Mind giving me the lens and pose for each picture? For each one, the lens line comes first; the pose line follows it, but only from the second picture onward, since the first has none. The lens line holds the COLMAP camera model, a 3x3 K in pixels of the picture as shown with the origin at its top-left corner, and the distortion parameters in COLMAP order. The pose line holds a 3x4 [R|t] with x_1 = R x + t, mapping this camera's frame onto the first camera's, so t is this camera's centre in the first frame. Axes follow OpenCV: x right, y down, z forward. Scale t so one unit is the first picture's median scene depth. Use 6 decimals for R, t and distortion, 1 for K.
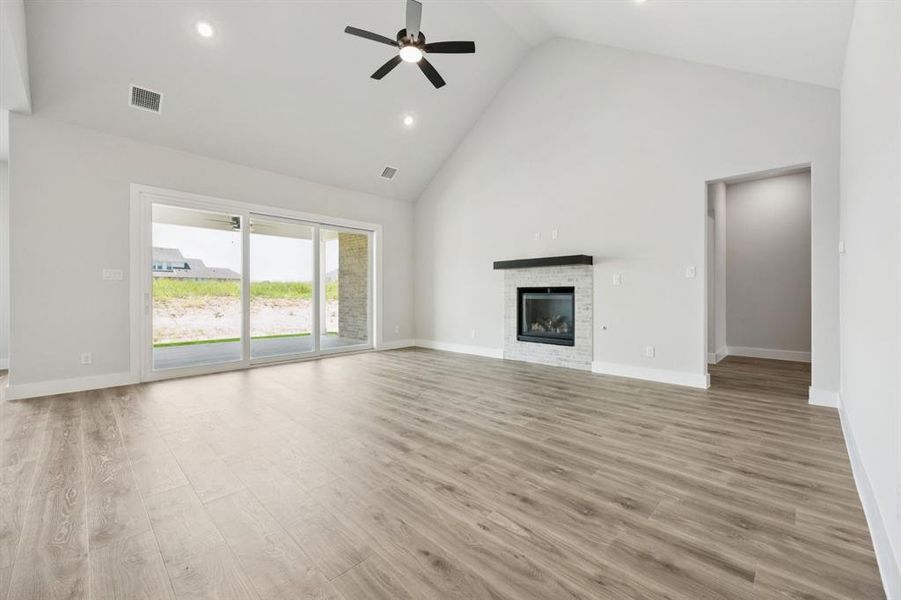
lens RADIAL K [[362.6, 0, 455.3], [0, 362.6, 293.4], [0, 0, 1]] dist [0.003221, -0.000001]
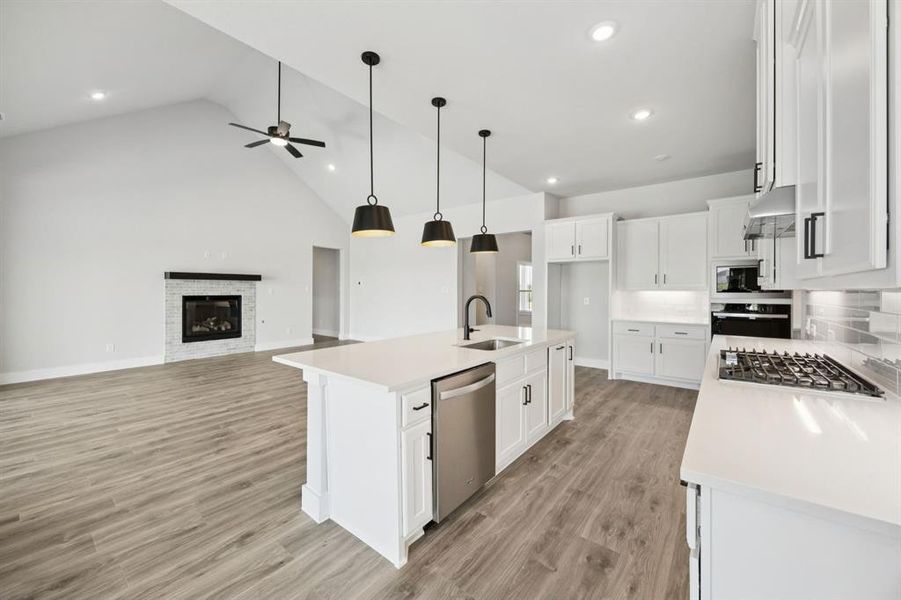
lens RADIAL K [[347.6, 0, 454.0], [0, 347.6, 289.9], [0, 0, 1]] dist [-0.000987, -0.000113]
pose [[-0.100379, 0.000737, 0.994949, -1.167929], [-0.006476, 0.999978, -0.001394, -0.045229], [-0.994928, -0.006583, -0.100372, 0.319605]]
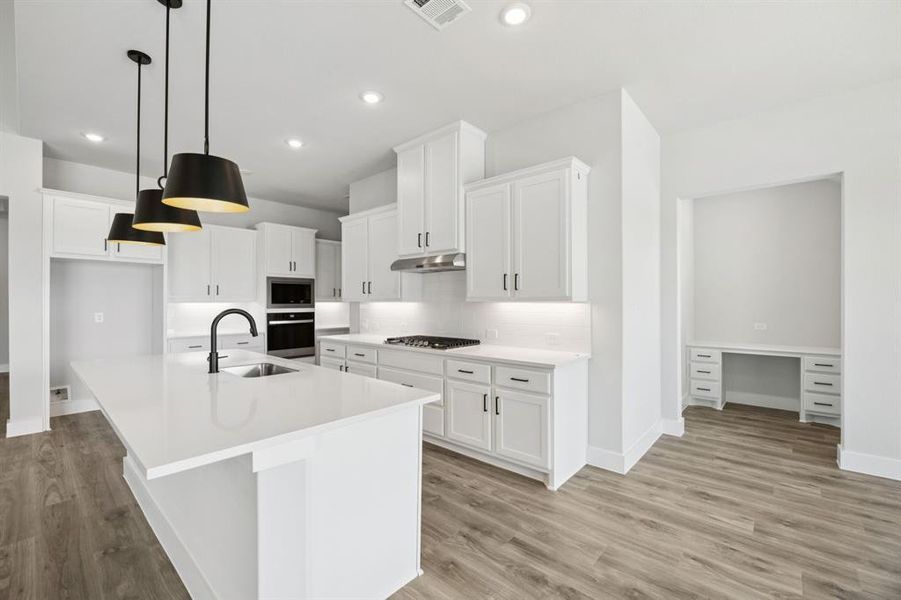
lens RADIAL K [[381.8, 0, 453.4], [0, 381.8, 302.8], [0, 0, 1]] dist [-0.011826, 0.000030]
pose [[-0.999324, 0.001829, -0.036719, -0.850581], [0.001860, 0.999998, -0.000814, -0.045186], [0.036717, -0.000881, -0.999325, 0.710007]]
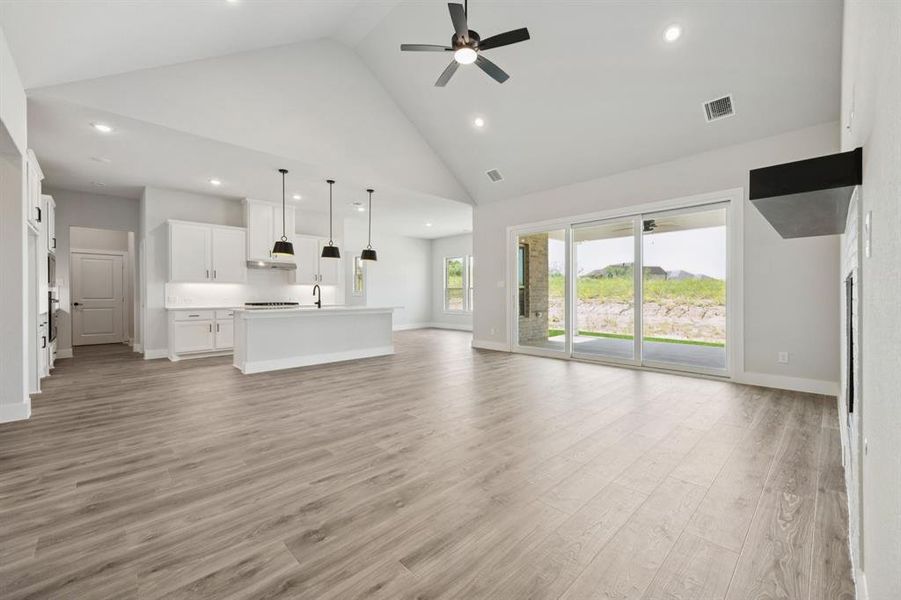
lens RADIAL K [[362.6, 0, 455.3], [0, 362.6, 293.4], [0, 0, 1]] dist [0.003221, -0.000001]
pose [[-0.030302, -0.001690, -0.999539, 0.642701], [0.005154, 0.999985, -0.001847, -0.003383], [0.999528, -0.005208, -0.030292, 0.736294]]
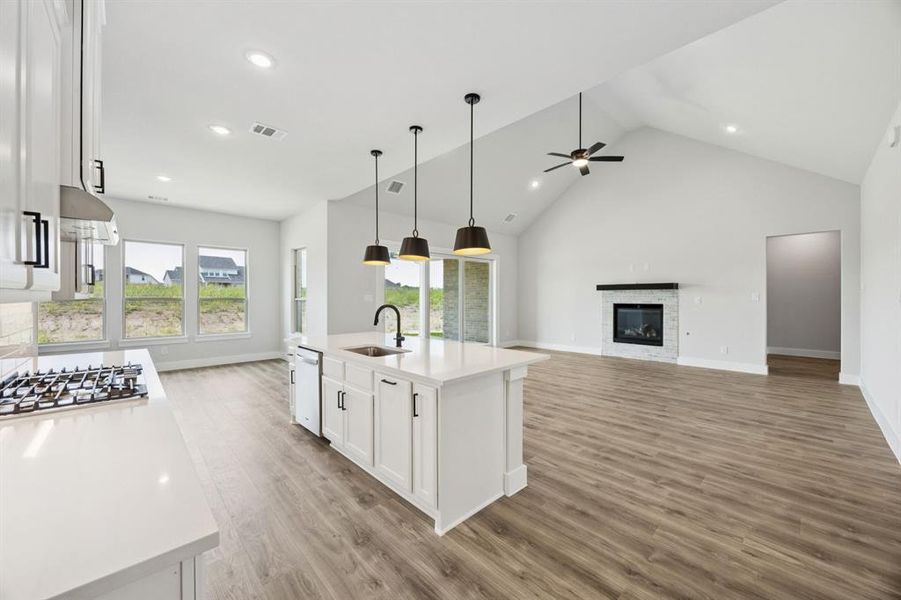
lens RADIAL K [[341.0, 0, 454.8], [0, 341.0, 298.1], [0, 0, 1]] dist [-0.003480, -0.000155]
pose [[0.999081, -0.000038, -0.042864, -0.446623], [0.000261, 0.999986, 0.005202, -0.051976], [0.042863, -0.005208, 0.999067, -0.380460]]
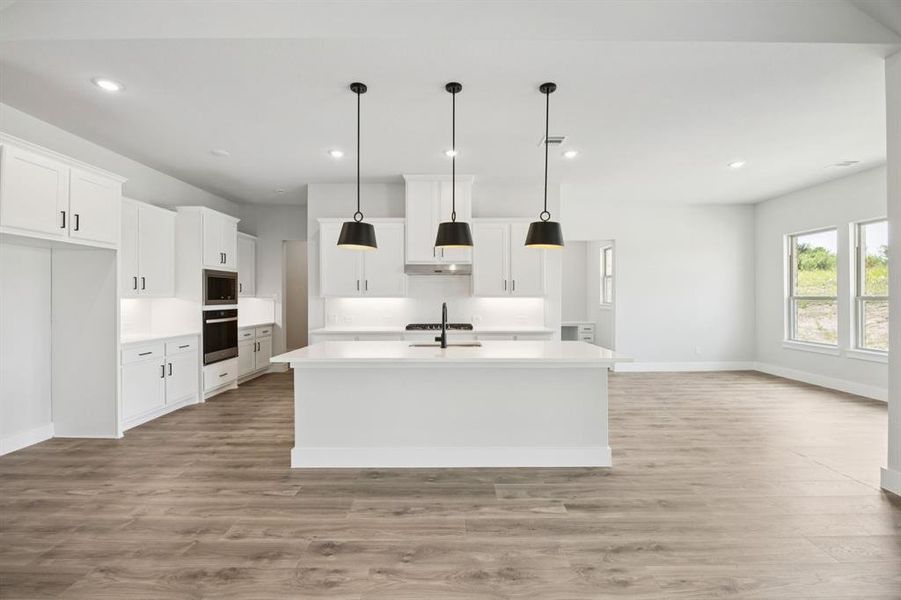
lens RADIAL K [[376.3, 0, 456.1], [0, 376.3, 297.2], [0, 0, 1]] dist [-0.012690, -0.000387]
pose [[-0.717708, 0.002524, -0.696339, -0.141254], [0.005876, 0.999980, -0.002432, -0.045490], [0.696319, -0.005837, -0.717709, 0.714697]]
